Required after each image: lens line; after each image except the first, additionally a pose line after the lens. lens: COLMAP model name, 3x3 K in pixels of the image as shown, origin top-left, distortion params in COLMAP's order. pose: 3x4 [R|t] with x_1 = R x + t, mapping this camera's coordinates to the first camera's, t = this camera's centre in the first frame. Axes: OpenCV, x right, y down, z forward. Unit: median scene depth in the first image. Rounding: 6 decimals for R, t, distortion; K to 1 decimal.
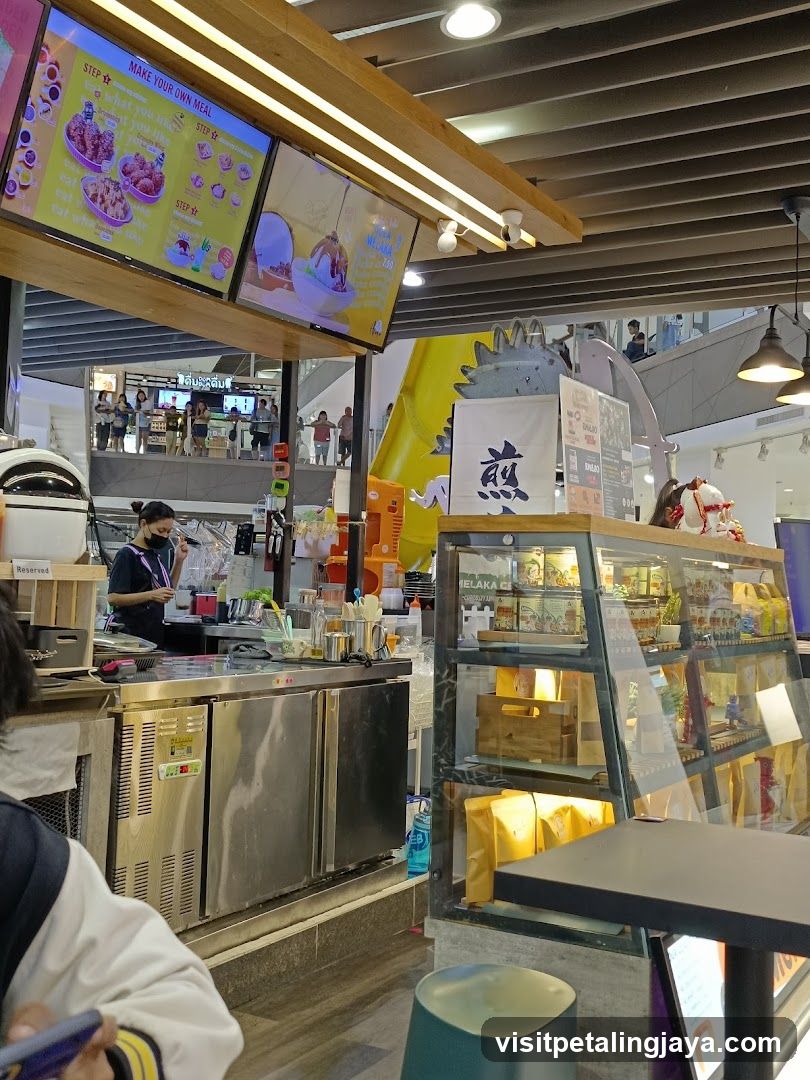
lens RADIAL K [[1186.8, 0, 405.0], [0, 1186.8, 540.0], [0, 0, 1]] dist [0.159103, -0.438073]
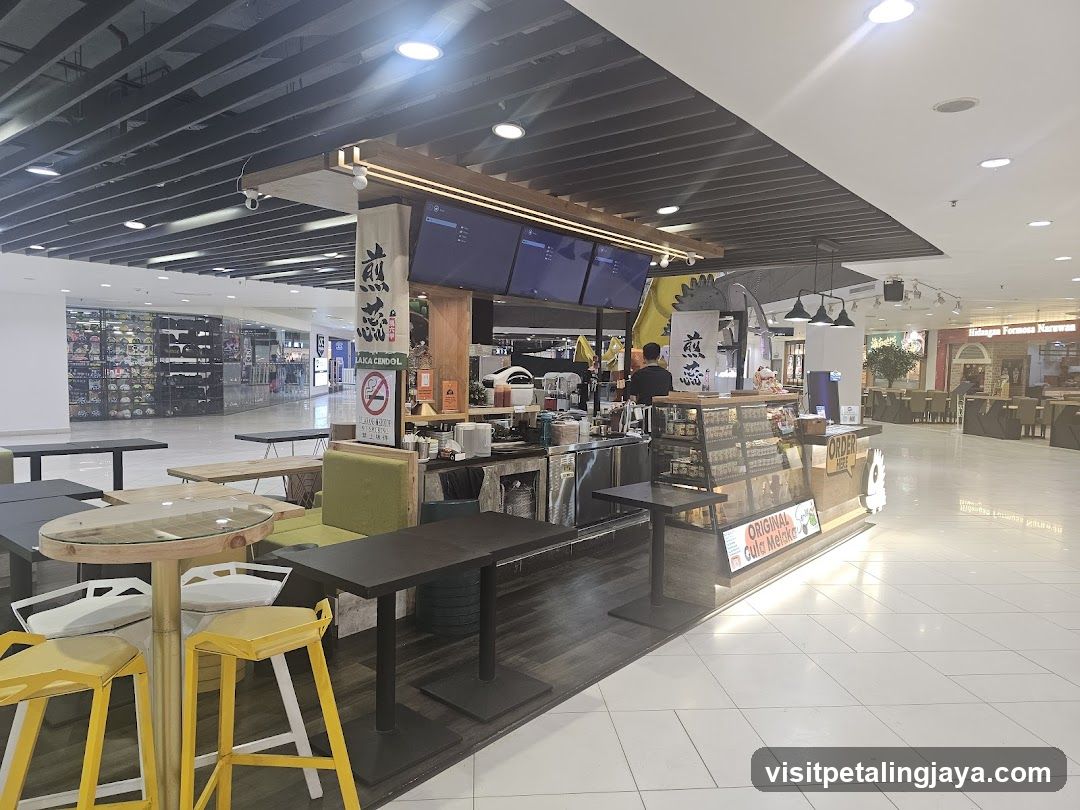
lens RADIAL K [[713.8, 0, 540.0], [0, 713.8, 405.0], [0, 0, 1]] dist [0.066755, -0.057233]
pose [[0.986014, -0.005331, -0.166575, 0.035946], [0.020381, 0.995844, 0.088769, -0.118148], [0.165410, -0.090922, 0.982025, -0.622274]]
